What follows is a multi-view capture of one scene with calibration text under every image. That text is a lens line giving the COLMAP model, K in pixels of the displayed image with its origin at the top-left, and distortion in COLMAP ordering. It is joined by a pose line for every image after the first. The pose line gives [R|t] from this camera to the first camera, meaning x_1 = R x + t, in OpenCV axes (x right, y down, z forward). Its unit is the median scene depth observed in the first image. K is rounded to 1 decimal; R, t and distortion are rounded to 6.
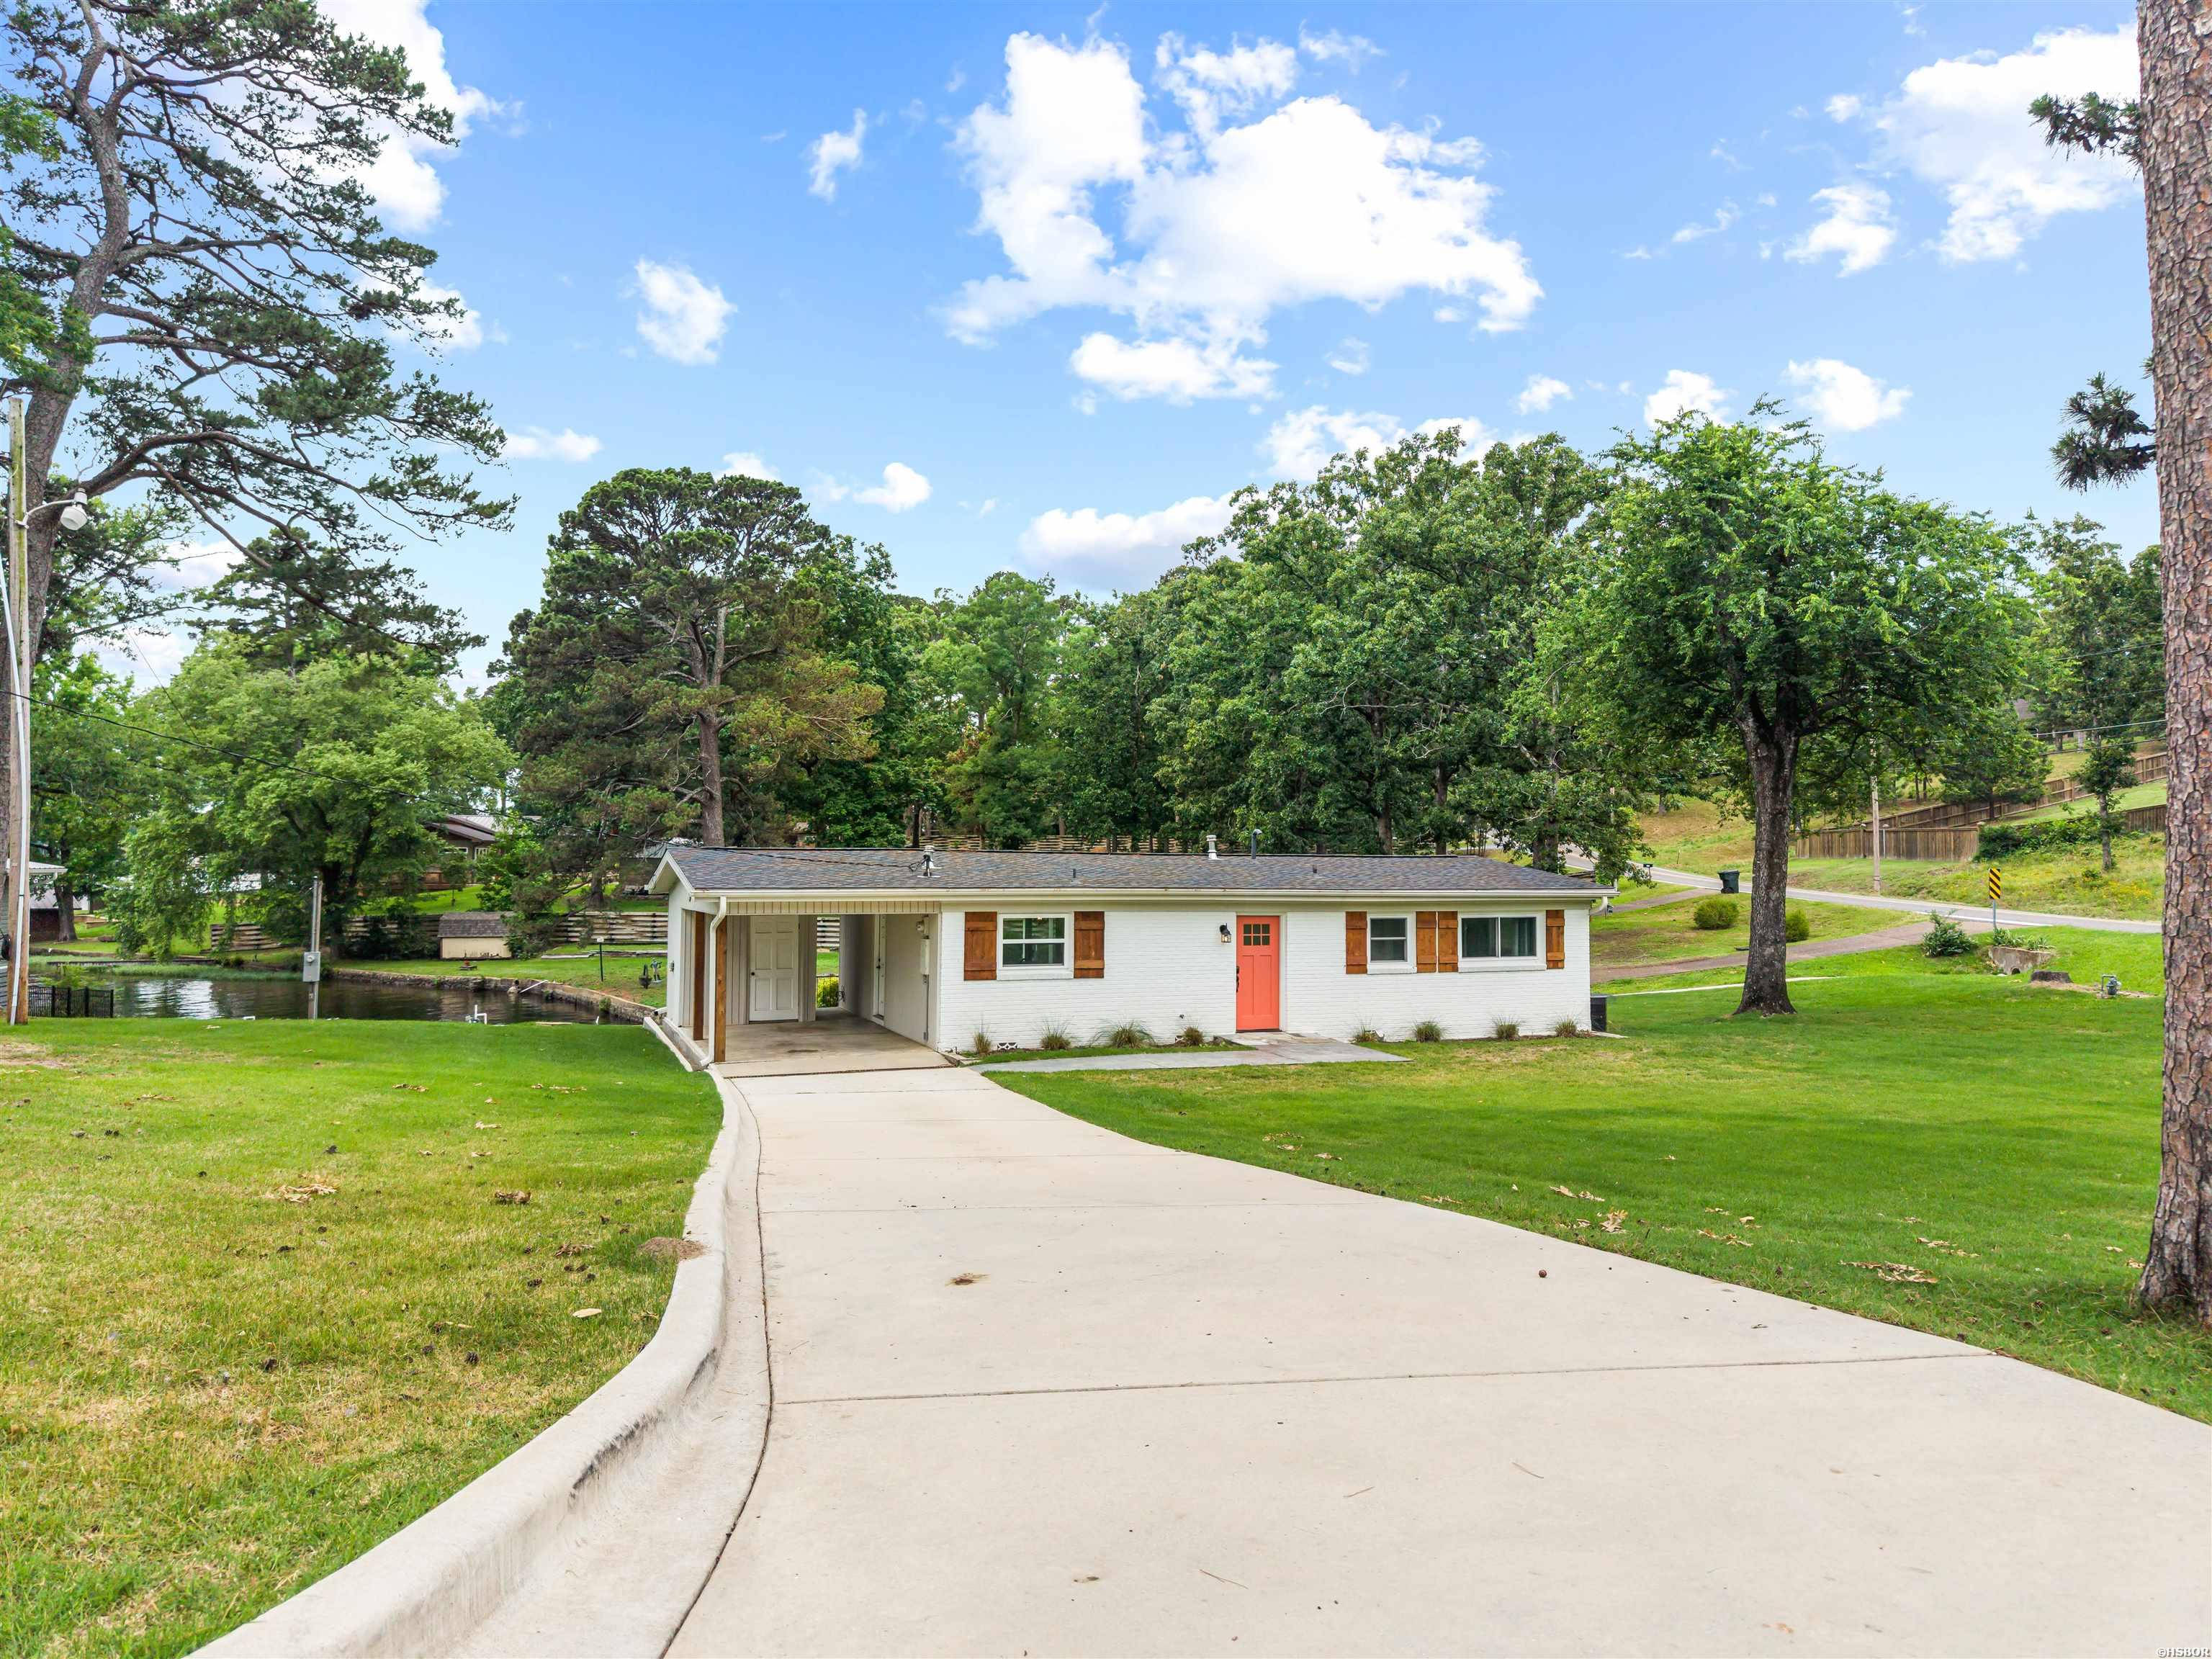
lens RADIAL K [[1463.7, 0, 1106.0], [0, 1463.7, 829.5], [0, 0, 1]] dist [0.036135, -0.004363]
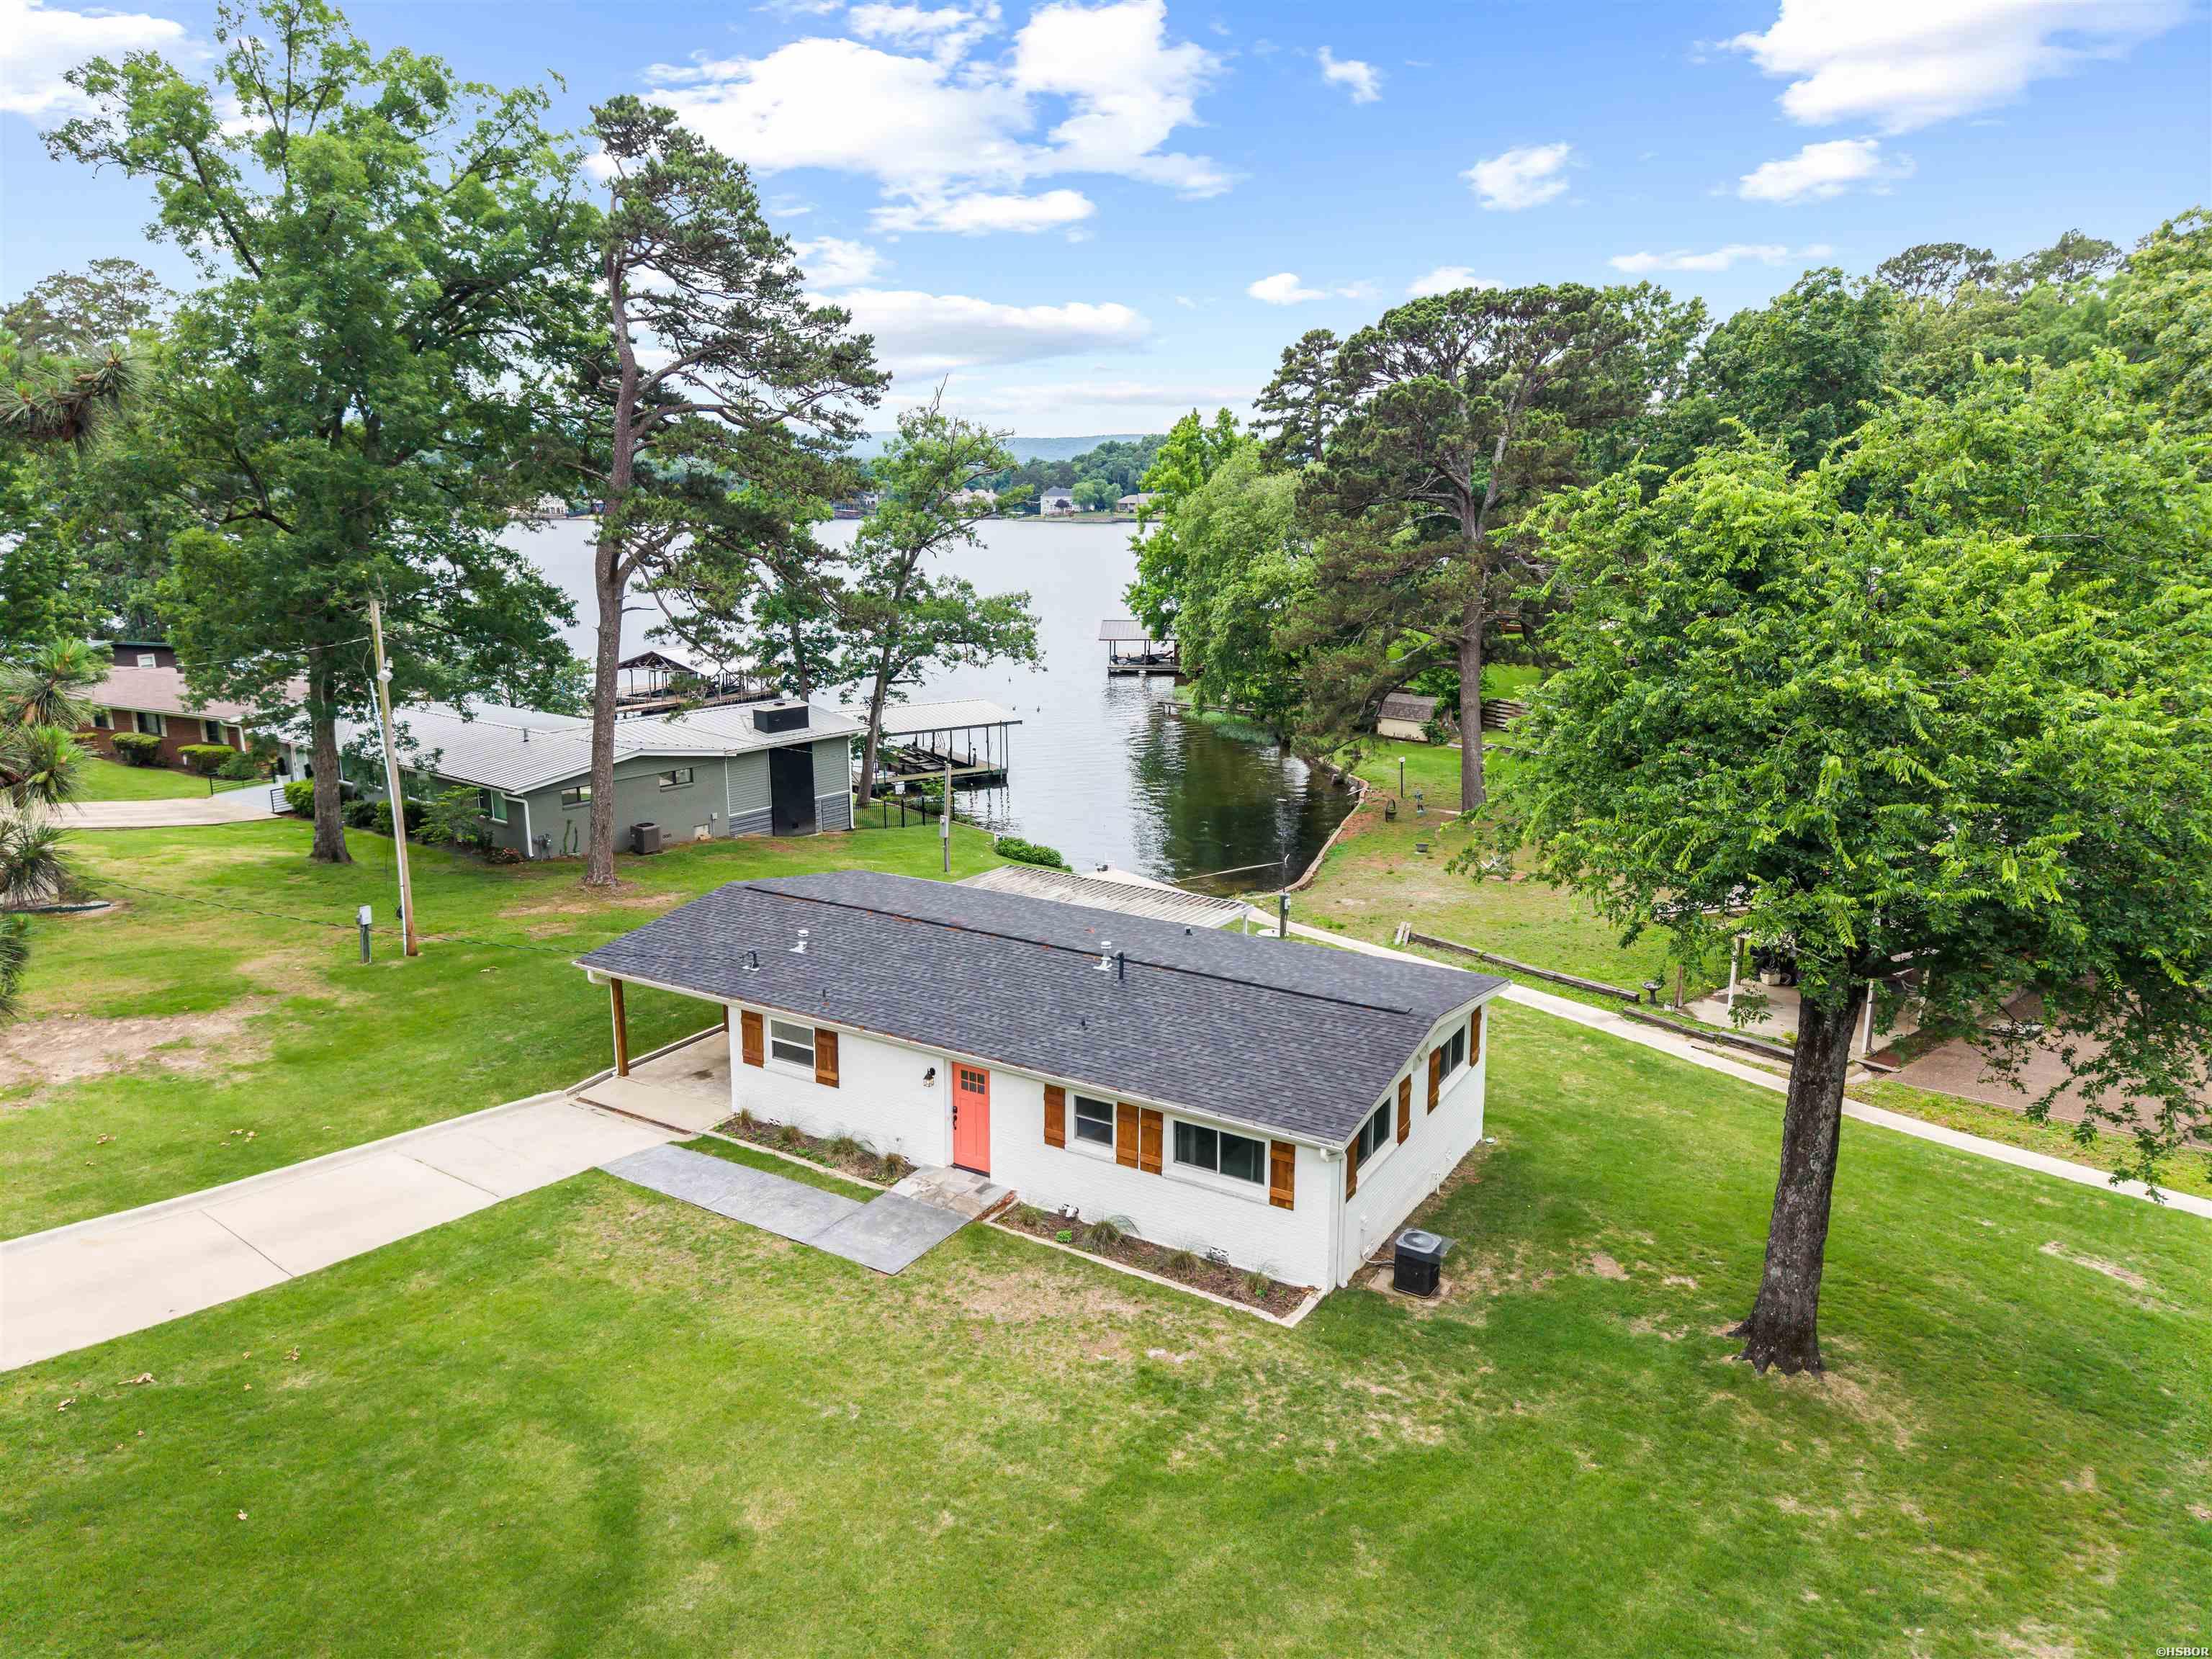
lens RADIAL K [[1463.7, 0, 1106.0], [0, 1463.7, 829.5], [0, 0, 1]] dist [0.036135, -0.004363]
pose [[0.635875, 0.176554, -0.751327, 0.867710], [0.026961, 0.967807, 0.250243, -0.339432], [0.771321, -0.179380, 0.610644, 0.465179]]
